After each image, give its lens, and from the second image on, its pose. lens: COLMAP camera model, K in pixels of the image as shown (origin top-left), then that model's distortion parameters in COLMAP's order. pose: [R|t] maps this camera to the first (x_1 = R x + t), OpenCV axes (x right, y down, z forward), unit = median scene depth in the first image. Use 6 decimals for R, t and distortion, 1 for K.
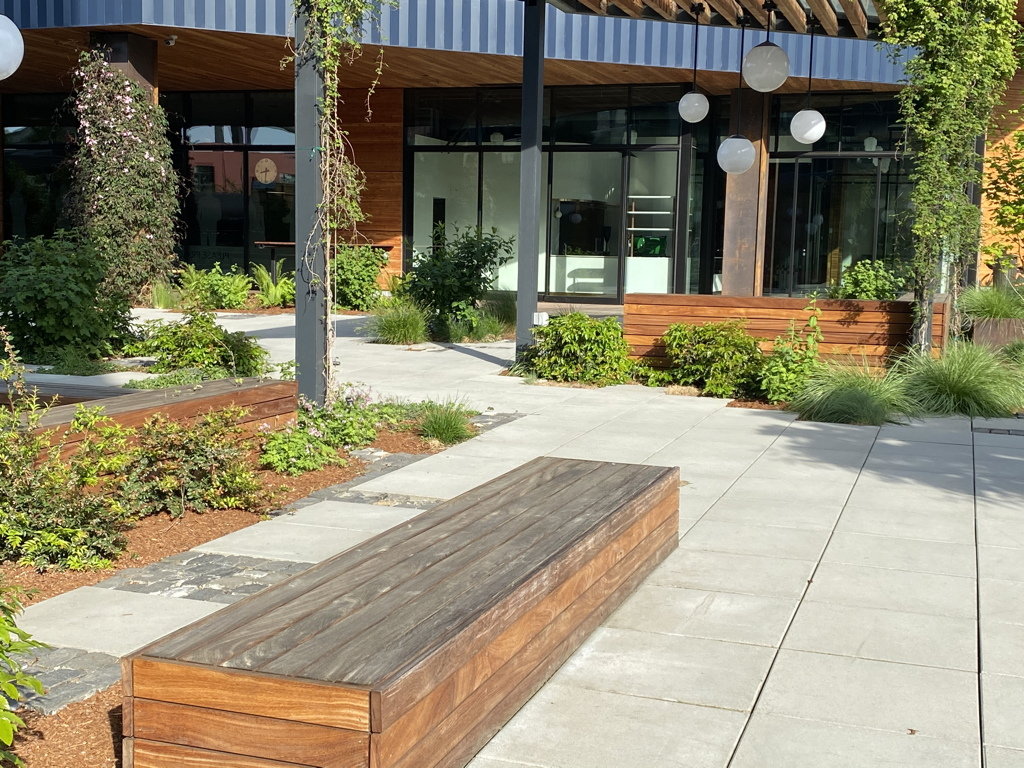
lens RADIAL K [[1306.8, 0, 510.7], [0, 1306.8, 388.2], [0, 0, 1]] dist [0.020298, 0.000000]
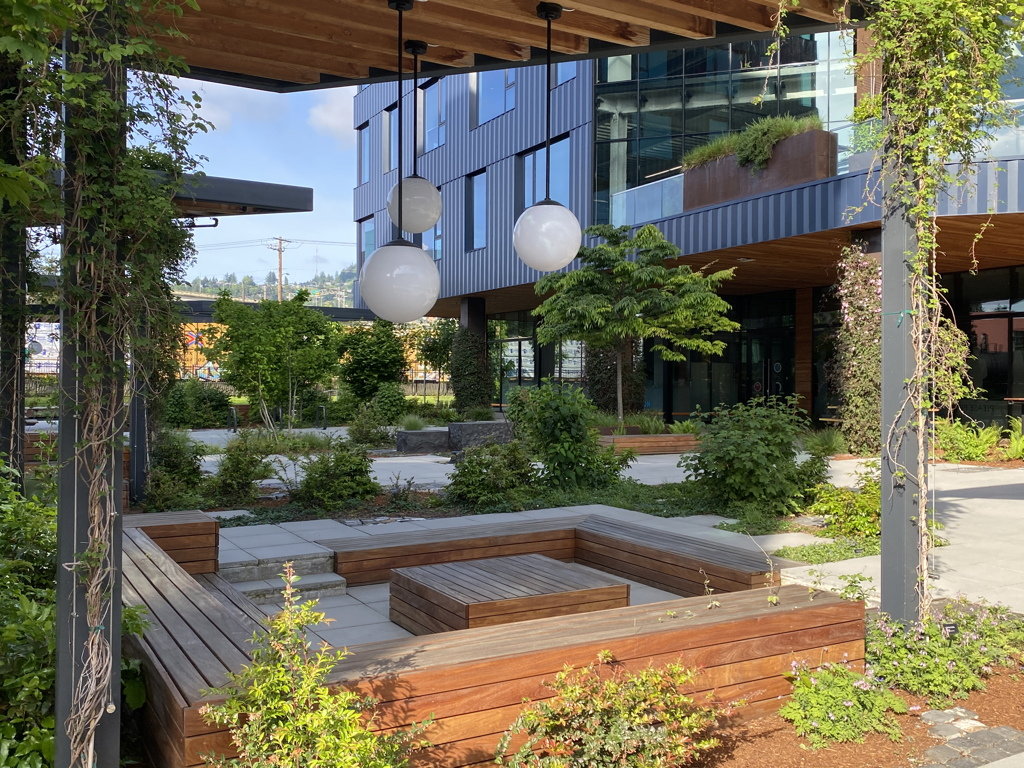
lens RADIAL K [[939.6, 0, 512.7], [0, 939.6, 374.9], [0, 0, 1]] dist [0.012378, 0.000000]
pose [[0.750190, -0.021683, -0.660867, 0.032411], [-0.063669, 0.992449, -0.104837, -0.037715], [0.658150, 0.120725, 0.743145, 0.229062]]
